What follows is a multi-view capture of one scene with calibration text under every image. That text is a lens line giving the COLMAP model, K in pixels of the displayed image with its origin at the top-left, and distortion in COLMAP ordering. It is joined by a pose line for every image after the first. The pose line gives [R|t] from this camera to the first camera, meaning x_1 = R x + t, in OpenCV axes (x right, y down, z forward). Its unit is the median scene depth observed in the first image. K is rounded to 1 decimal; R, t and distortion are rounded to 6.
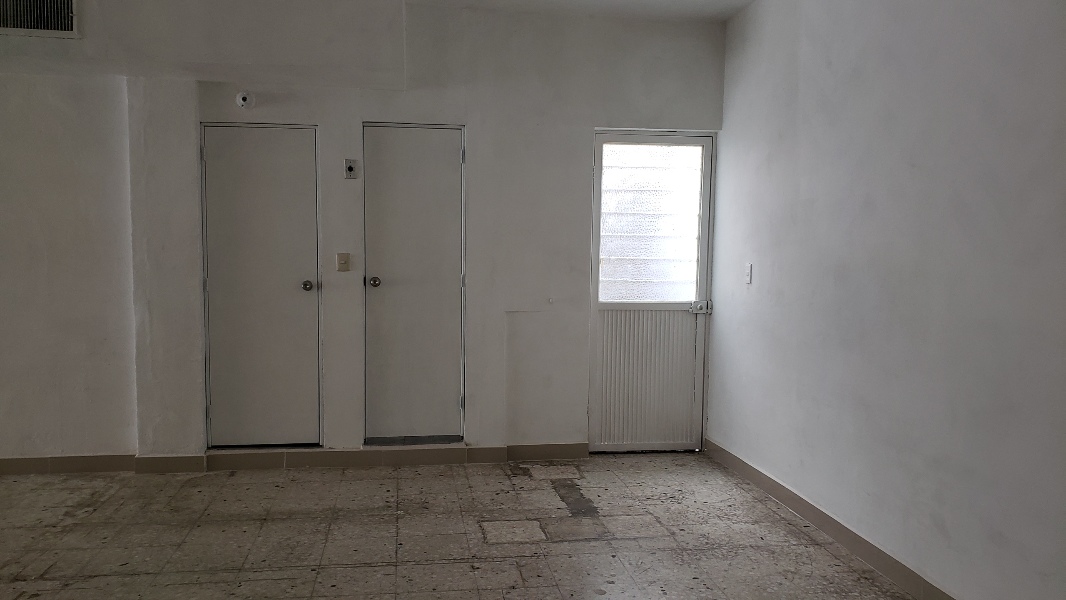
lens RADIAL K [[859.8, 0, 533.0], [0, 859.8, 300.0], [0, 0, 1]] dist [0.035363, 0.043854]
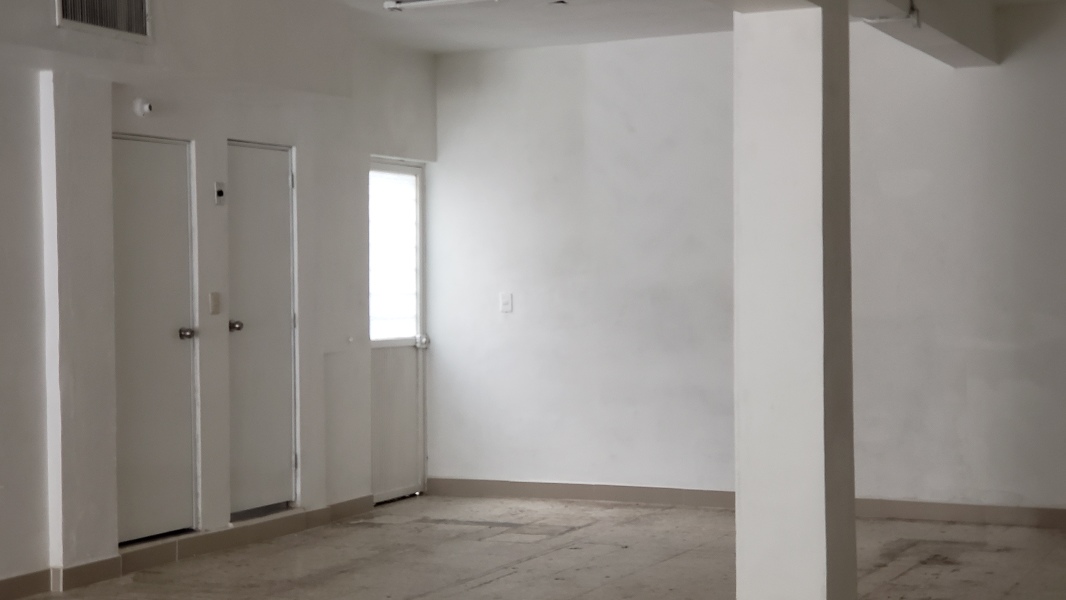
lens RADIAL K [[2040.5, 0, 533.0], [0, 2040.5, 300.0], [0, 0, 1]] dist [0.274114, -2.544241]
pose [[0.497239, -0.023971, 0.867282, -1.781174], [0.074760, 0.997084, -0.015304, 0.006316], [-0.864387, 0.072447, 0.497581, -0.257018]]
